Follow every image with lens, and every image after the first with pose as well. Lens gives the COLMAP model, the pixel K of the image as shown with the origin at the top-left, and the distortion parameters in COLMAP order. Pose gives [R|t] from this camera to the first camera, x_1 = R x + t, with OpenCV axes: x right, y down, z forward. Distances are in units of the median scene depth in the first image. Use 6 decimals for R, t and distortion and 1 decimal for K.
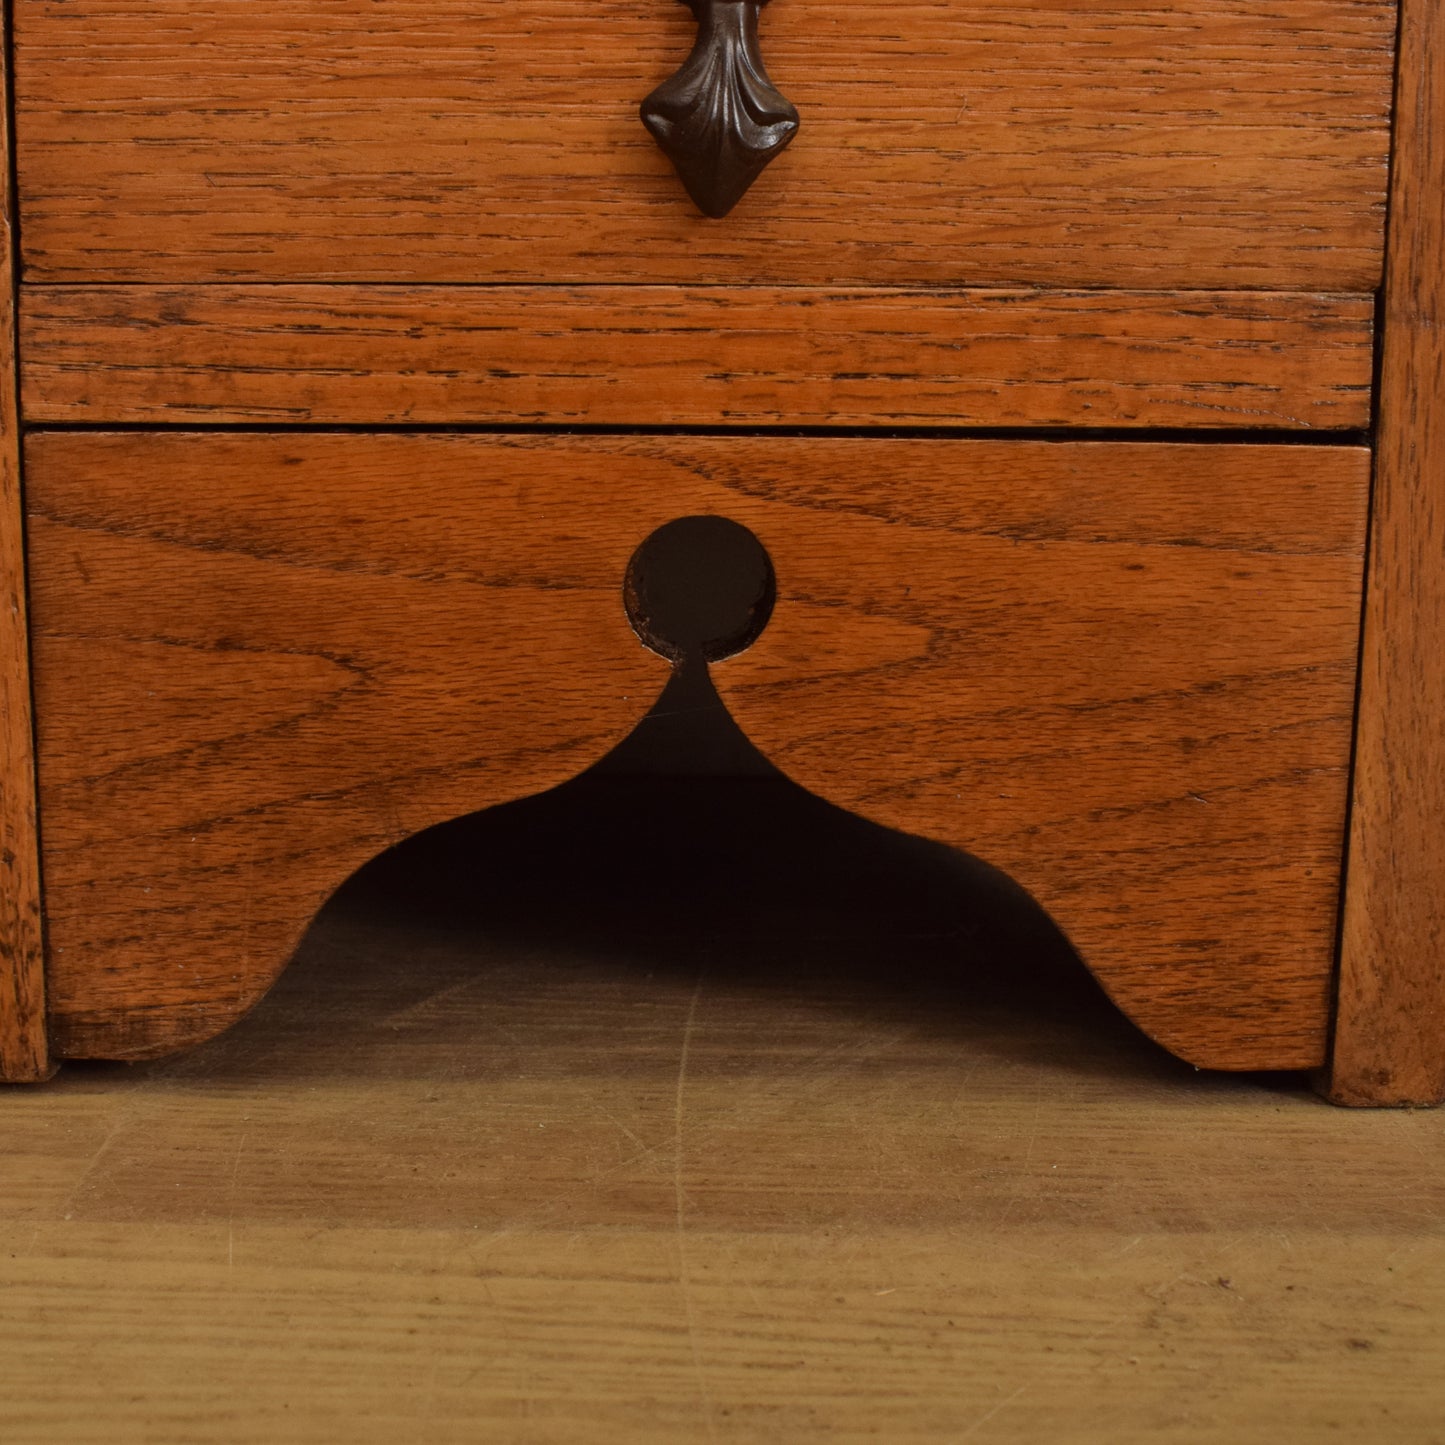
lens RADIAL K [[2399.6, 0, 673.6], [0, 2399.6, 753.5], [0, 0, 1]] dist [-0.049322, 0.000000]
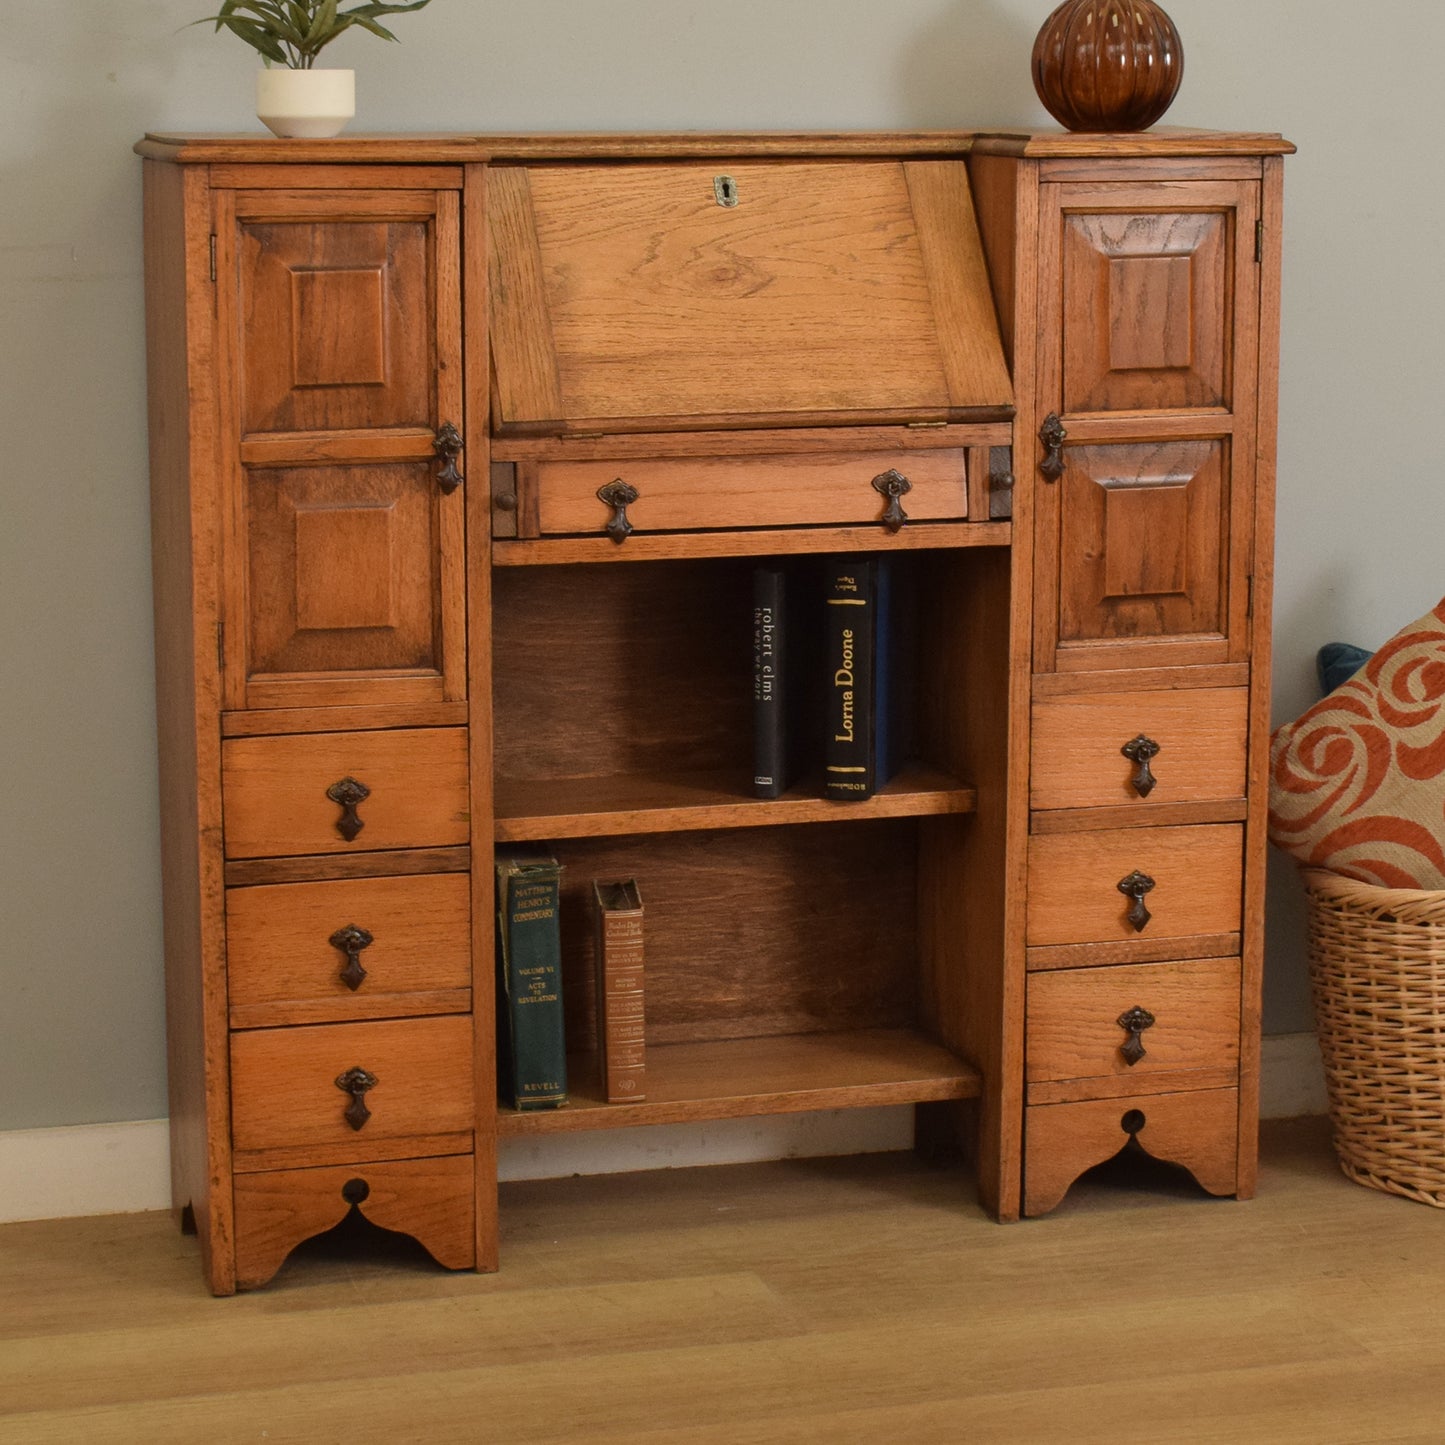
lens RADIAL K [[3620.2, 0, 663.5], [0, 3620.2, 791.5], [0, 0, 1]] dist [-0.061043, 0.000000]
pose [[0.961706, -0.066939, 0.265782, -1.435446], [0.068581, 0.997641, 0.003110, -0.949470], [-0.265363, 0.015237, 0.964028, -7.104494]]
